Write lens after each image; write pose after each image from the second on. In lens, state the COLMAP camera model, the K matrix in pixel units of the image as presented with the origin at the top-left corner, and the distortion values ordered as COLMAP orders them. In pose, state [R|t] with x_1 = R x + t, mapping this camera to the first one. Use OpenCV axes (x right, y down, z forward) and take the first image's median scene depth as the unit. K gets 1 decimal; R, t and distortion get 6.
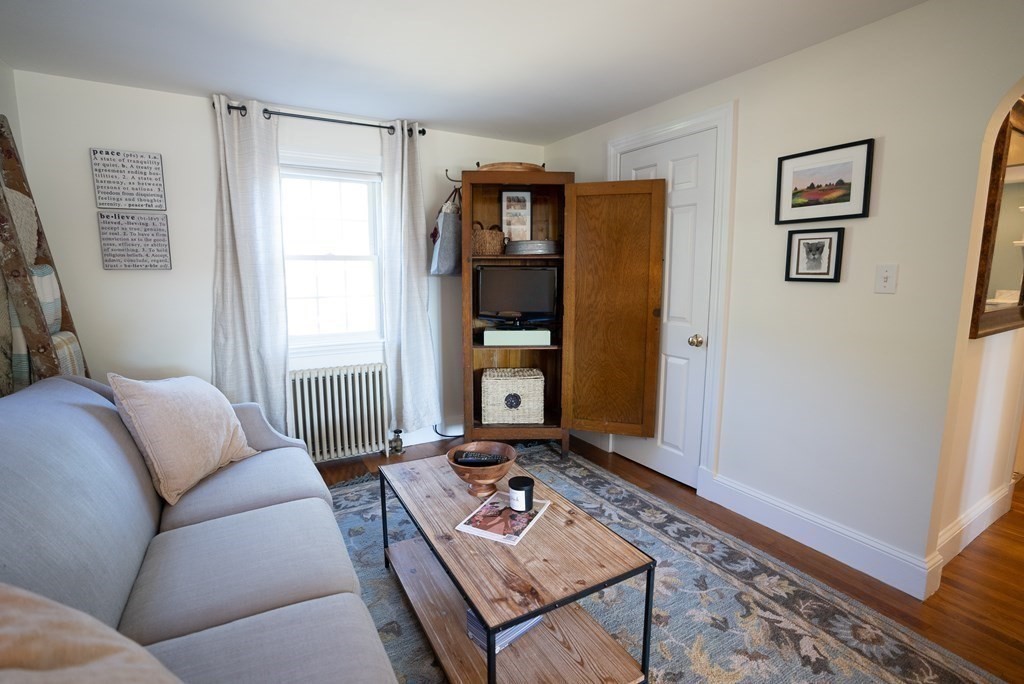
lens RADIAL K [[472.9, 0, 513.2], [0, 472.9, 340.2], [0, 0, 1]] dist [-0.061211, 0.020484]
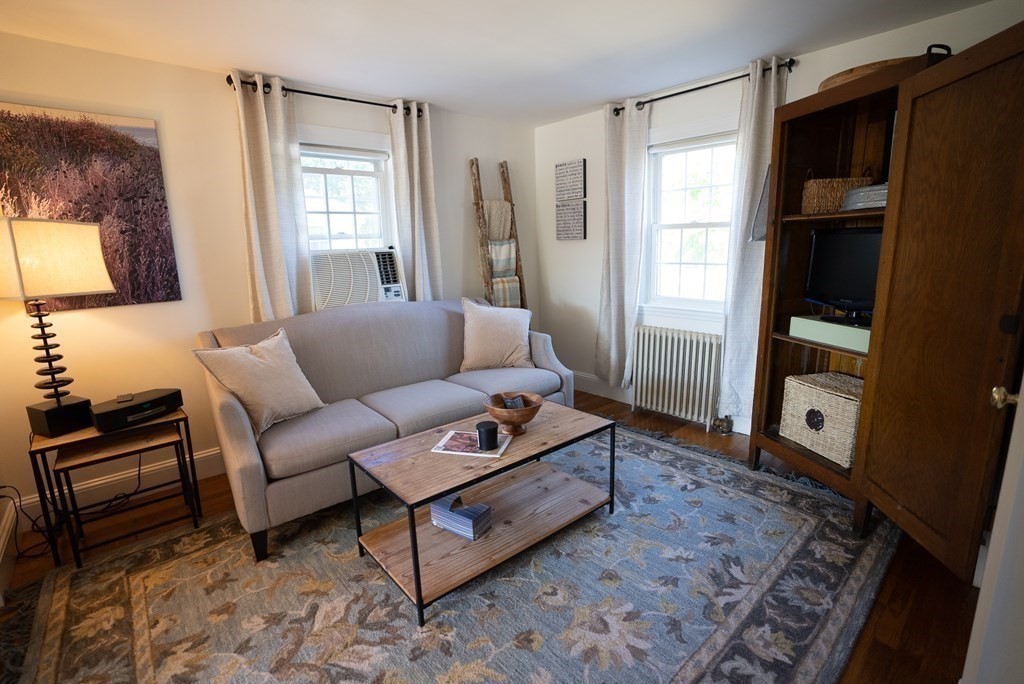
lens RADIAL K [[472.9, 0, 513.6], [0, 472.9, 341.4], [0, 0, 1]] dist [-0.061211, 0.020484]
pose [[0.195864, 0.191898, -0.961672, 0.738447], [-0.112622, 0.978579, 0.172334, -0.074599], [0.974143, 0.074551, 0.213280, 0.524299]]
